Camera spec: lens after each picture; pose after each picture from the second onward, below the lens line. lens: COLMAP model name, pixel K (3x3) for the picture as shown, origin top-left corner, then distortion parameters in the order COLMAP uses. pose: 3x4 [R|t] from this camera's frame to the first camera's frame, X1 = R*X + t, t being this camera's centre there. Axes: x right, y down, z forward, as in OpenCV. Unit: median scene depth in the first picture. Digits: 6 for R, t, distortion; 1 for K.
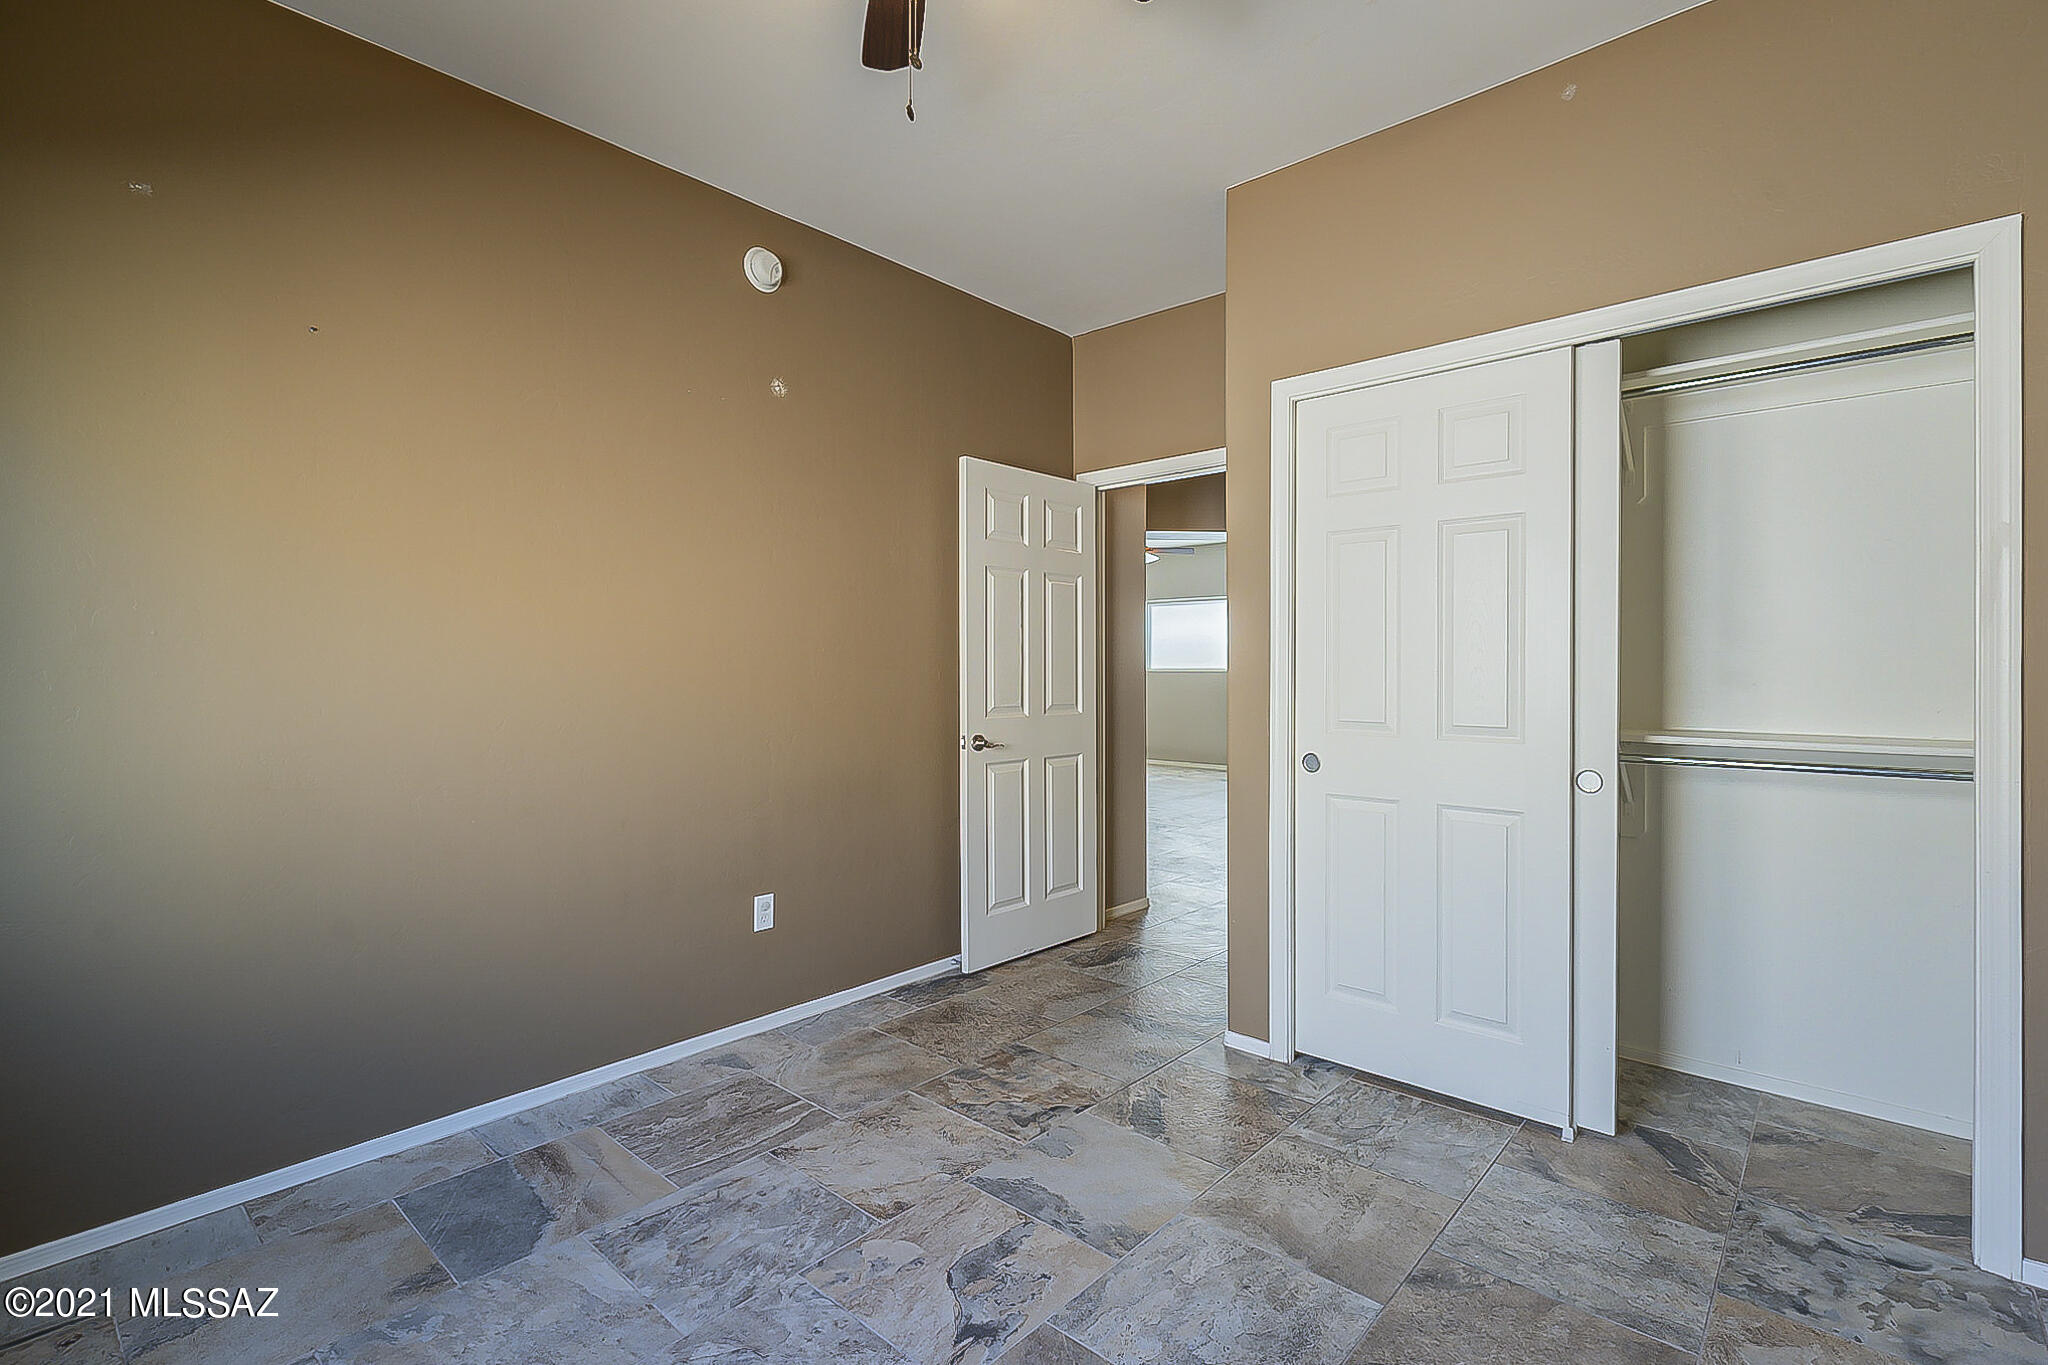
lens RADIAL K [[943.9, 0, 1028.9], [0, 943.9, 685.9], [0, 0, 1]] dist [-0.003906, 0.000294]
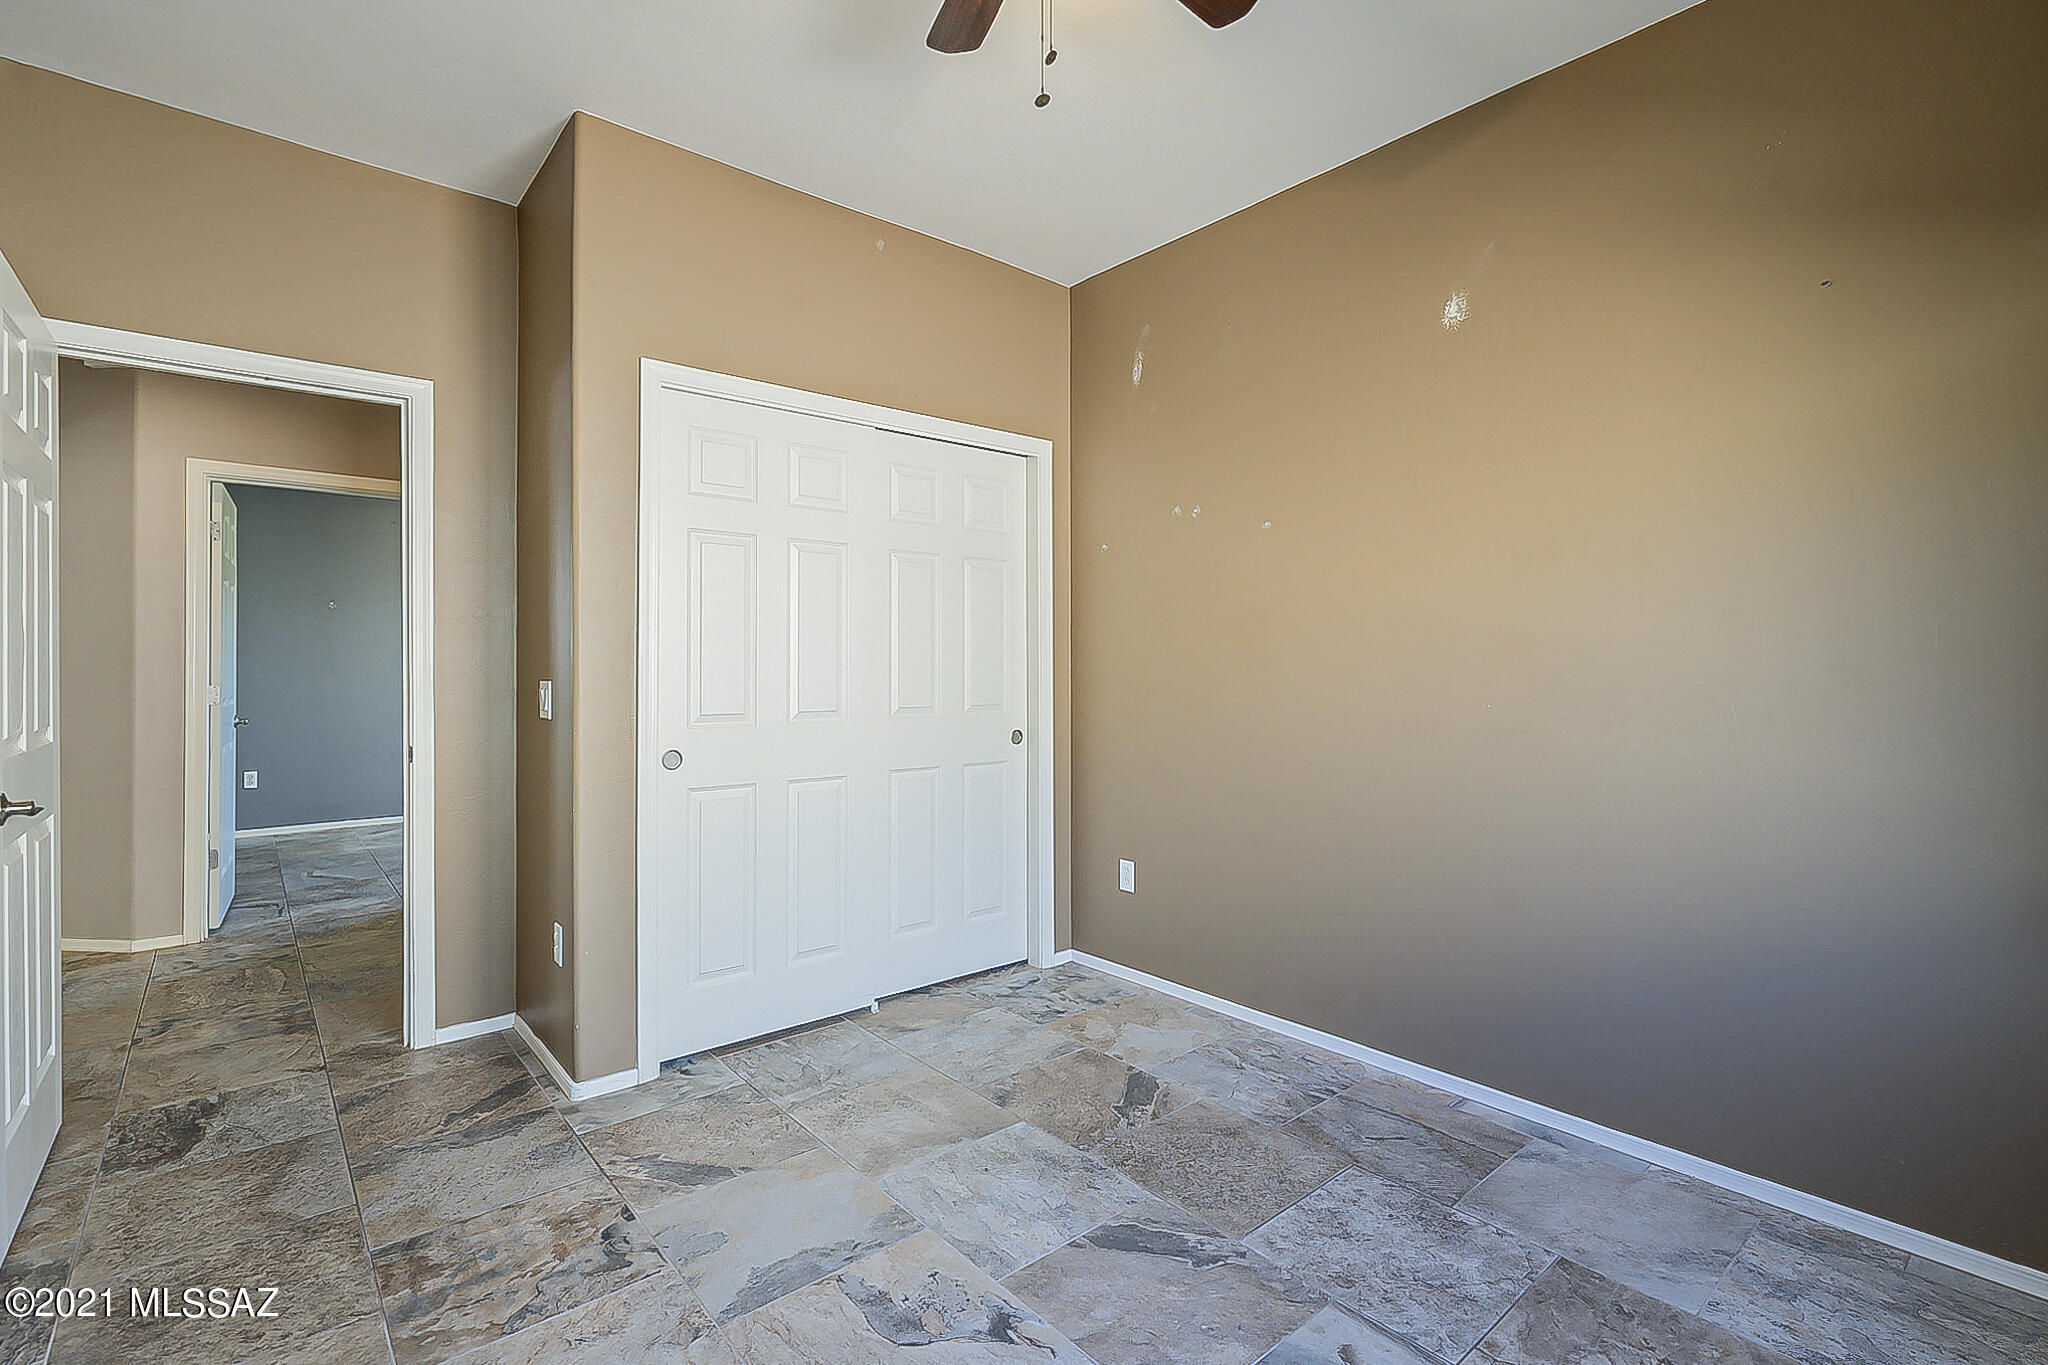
lens RADIAL K [[943.9, 0, 1036.1], [0, 943.9, 677.4], [0, 0, 1]] dist [-0.003906, 0.000294]
pose [[0.120441, -0.012010, 0.992648, -0.855620], [0.017815, 0.999792, 0.009935, -0.010165], [-0.992561, 0.016488, 0.120630, 0.687569]]
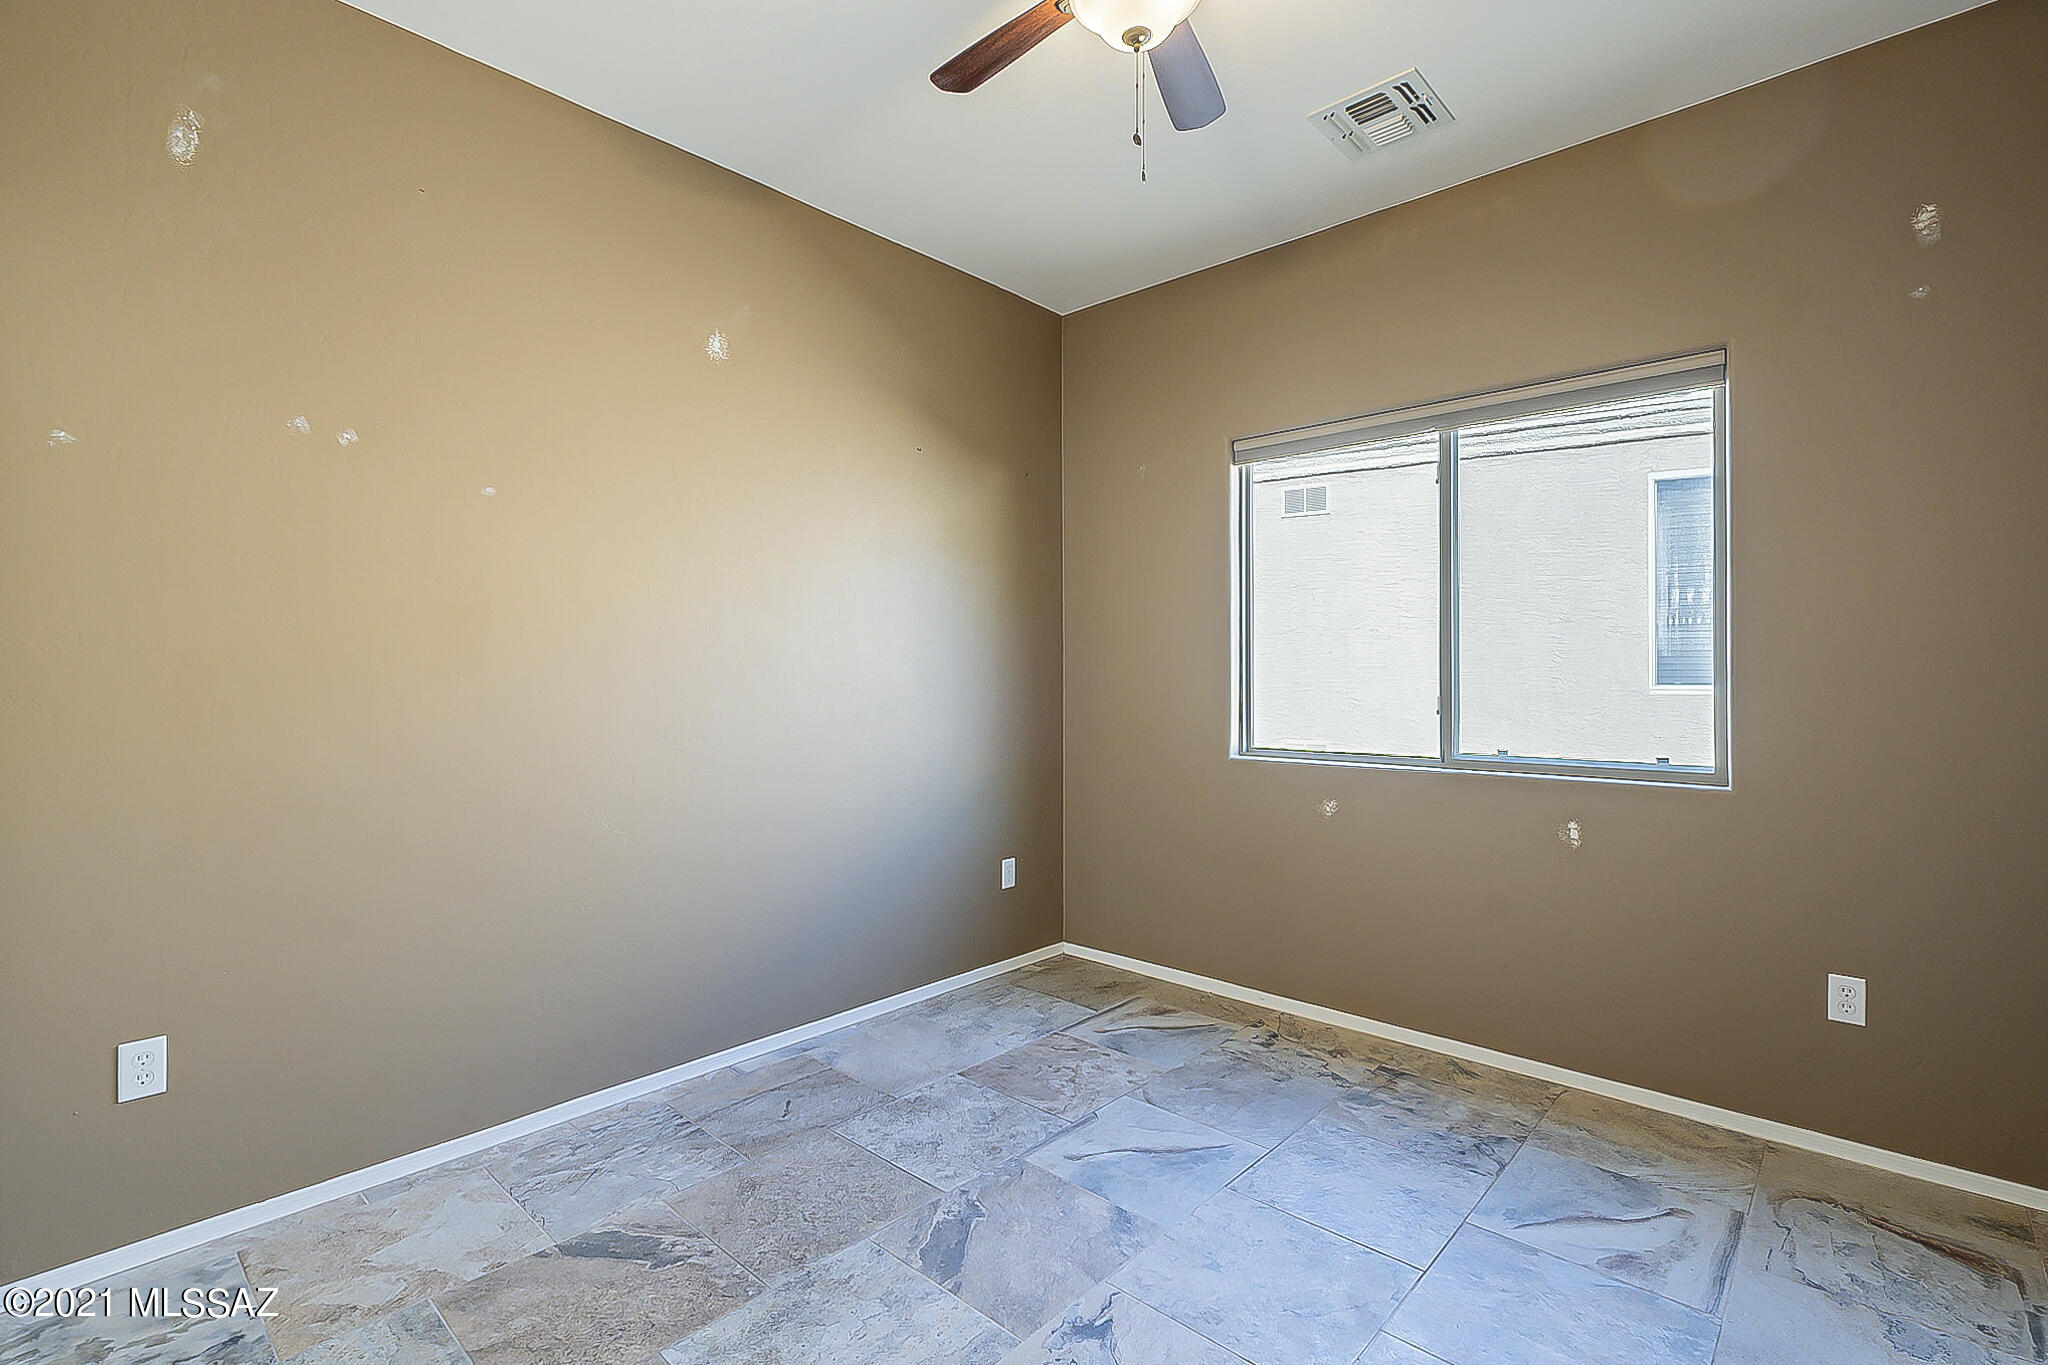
lens RADIAL K [[943.9, 0, 1022.9], [0, 943.9, 687.3], [0, 0, 1]] dist [-0.003906, 0.000294]
pose [[-0.999992, 0.000800, -0.003814, 0.017994], [0.000684, 0.999536, 0.030462, -0.025113], [0.003837, 0.030459, -0.999529, 1.640625]]
